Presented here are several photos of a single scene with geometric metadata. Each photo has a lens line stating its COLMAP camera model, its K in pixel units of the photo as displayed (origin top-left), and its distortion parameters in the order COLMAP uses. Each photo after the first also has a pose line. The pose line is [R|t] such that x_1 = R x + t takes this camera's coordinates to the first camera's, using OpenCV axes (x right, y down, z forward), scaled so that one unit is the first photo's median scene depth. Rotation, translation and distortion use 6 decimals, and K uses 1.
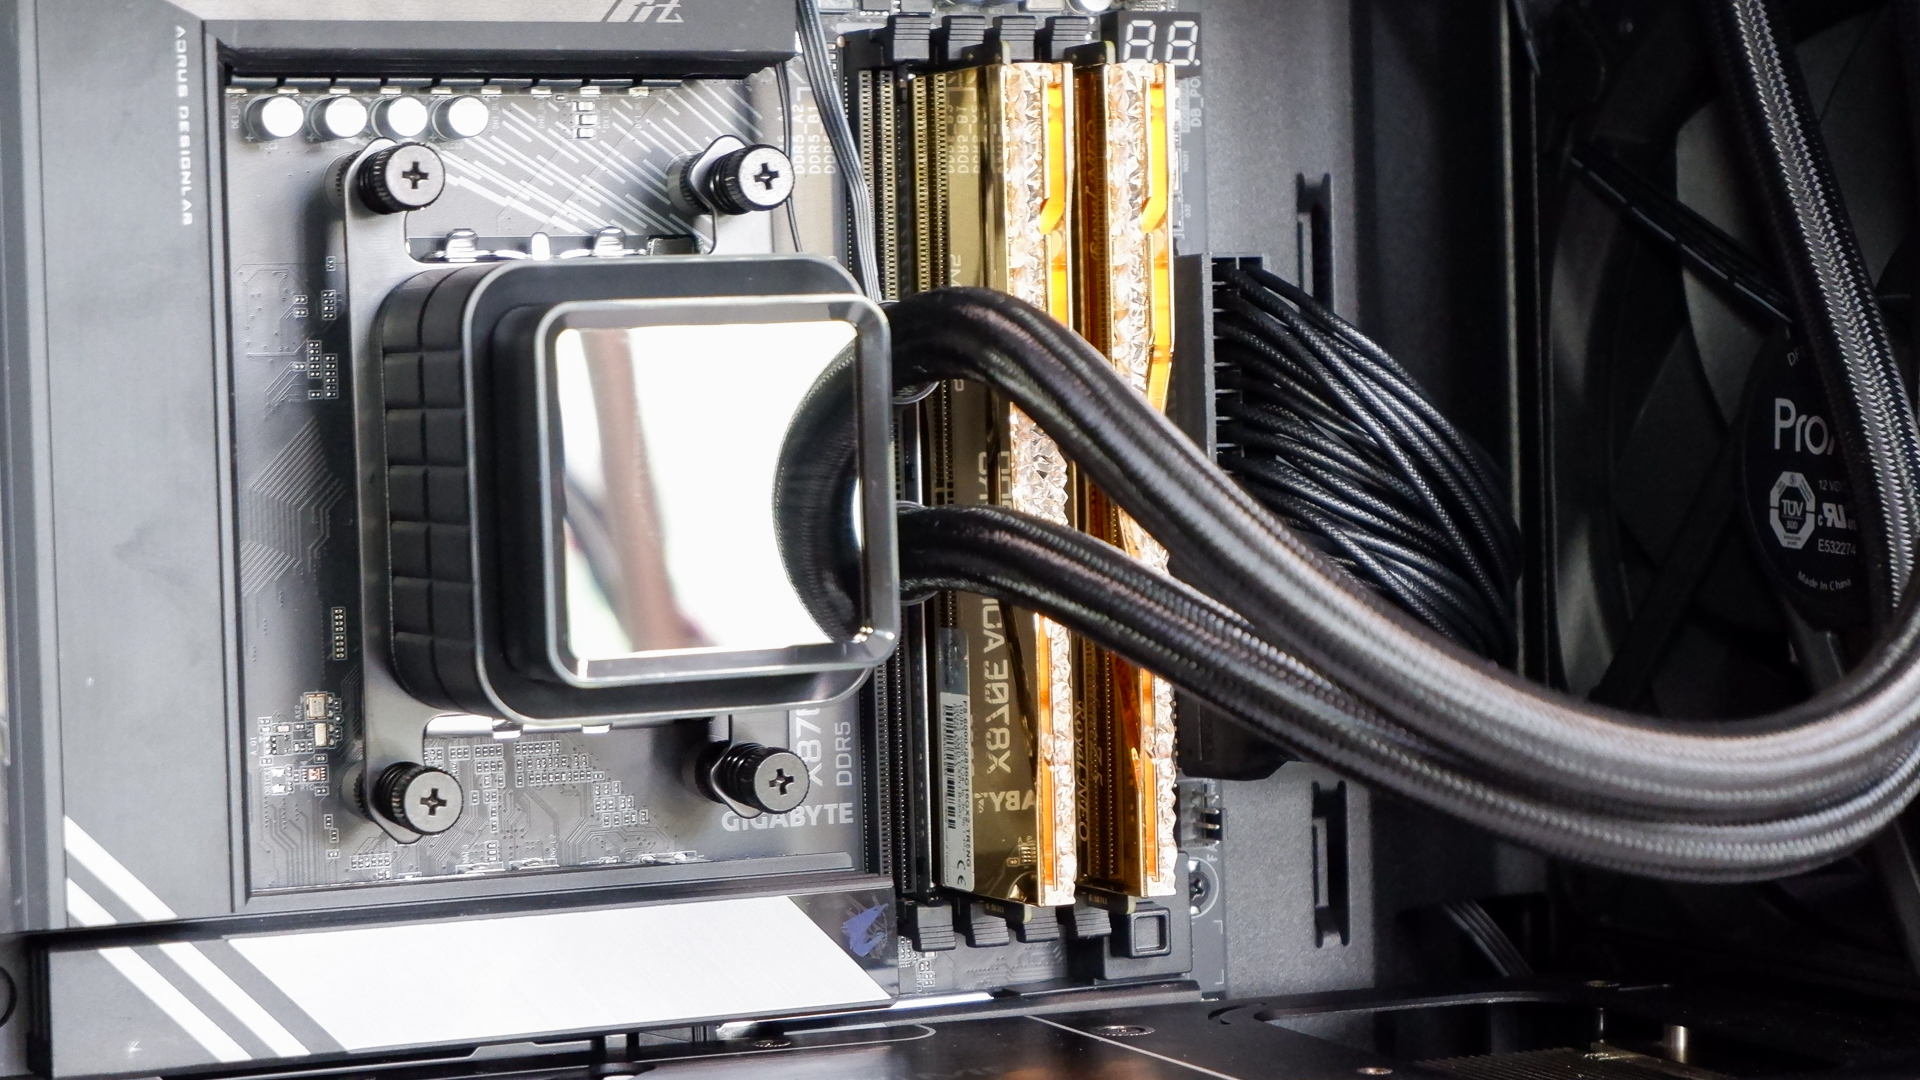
lens RADIAL K [[4214.2, 0, 960.0], [0, 4214.2, 540.0], [0, 0, 1]] dist [-0.005923, -0.083842]
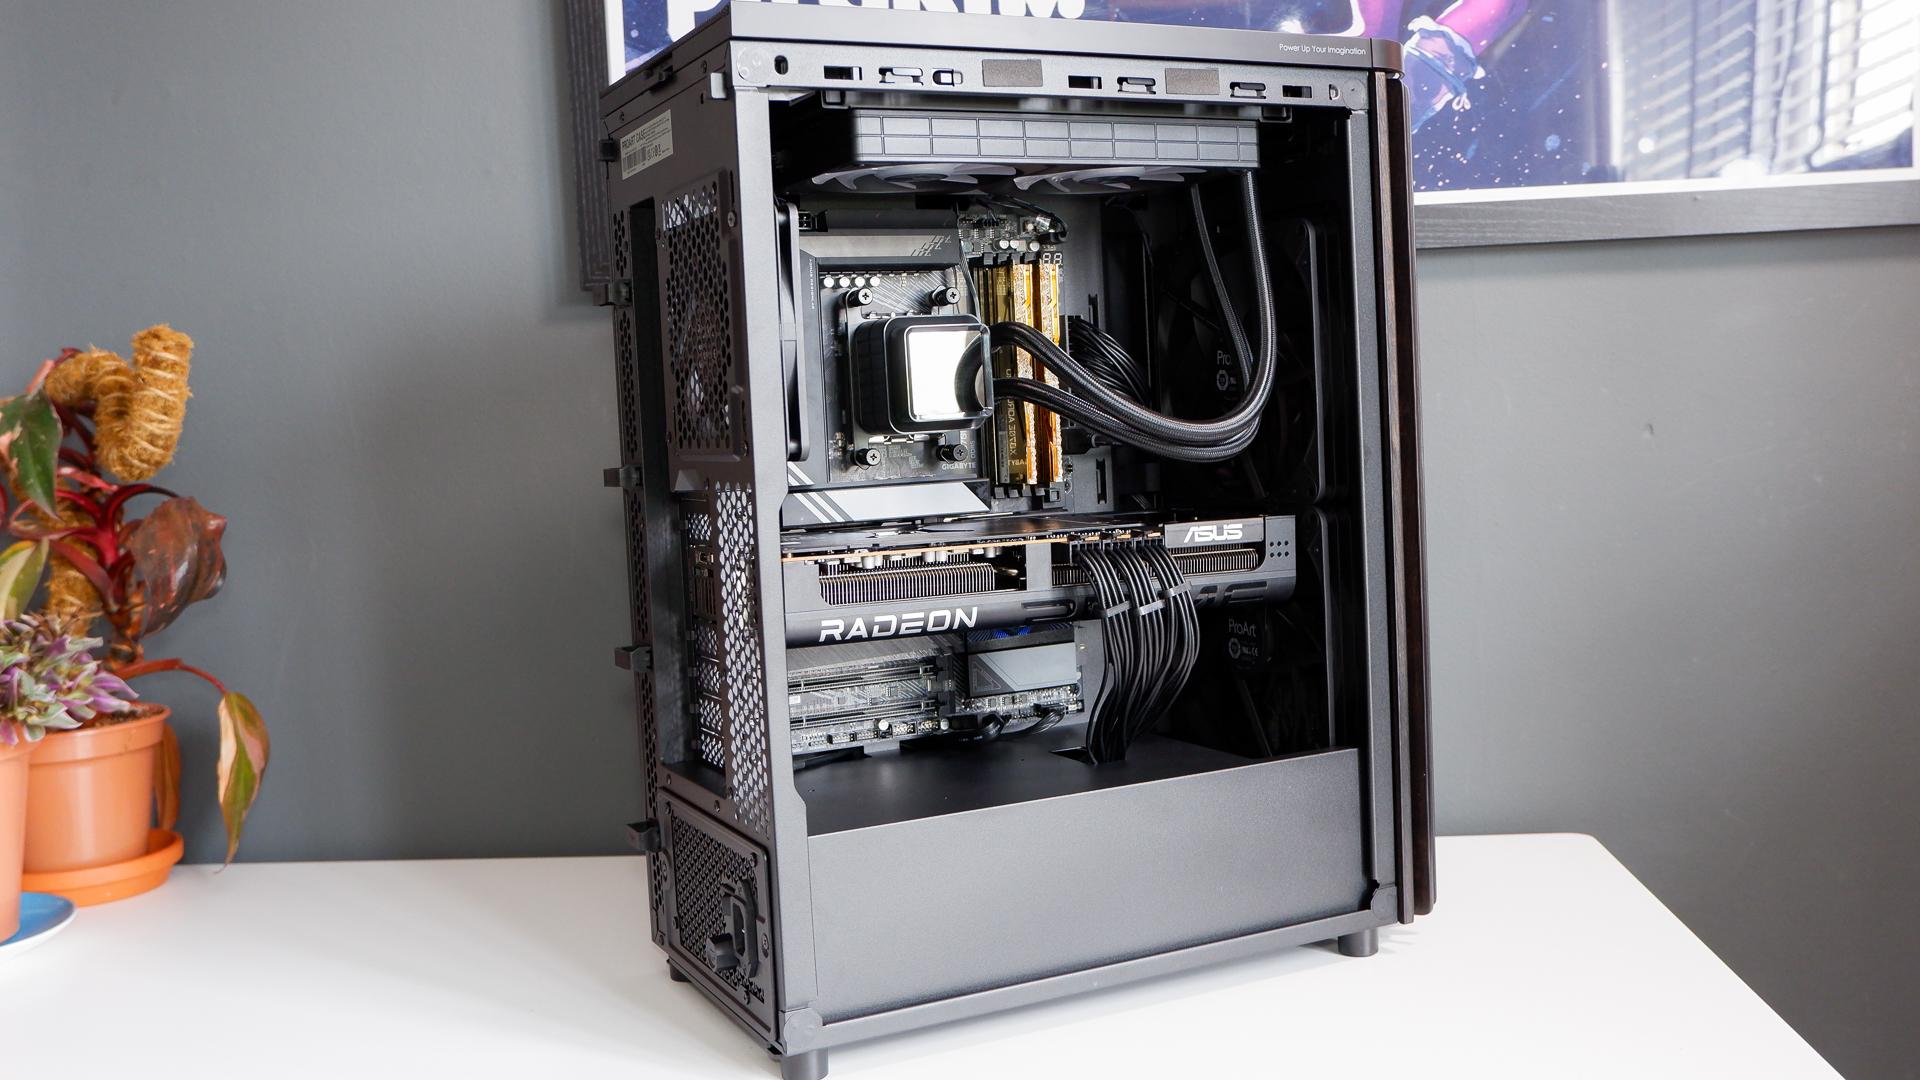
lens RADIAL K [[1698.4, 0, 968.5], [0, 1698.4, 529.6], [0, 0, 1]] dist [-0.014155, -0.003258]
pose [[0.999503, -0.023538, 0.020956, -0.067094], [0.022813, 0.999156, 0.034172, 0.072406], [-0.021742, -0.033677, 0.999196, -0.538457]]
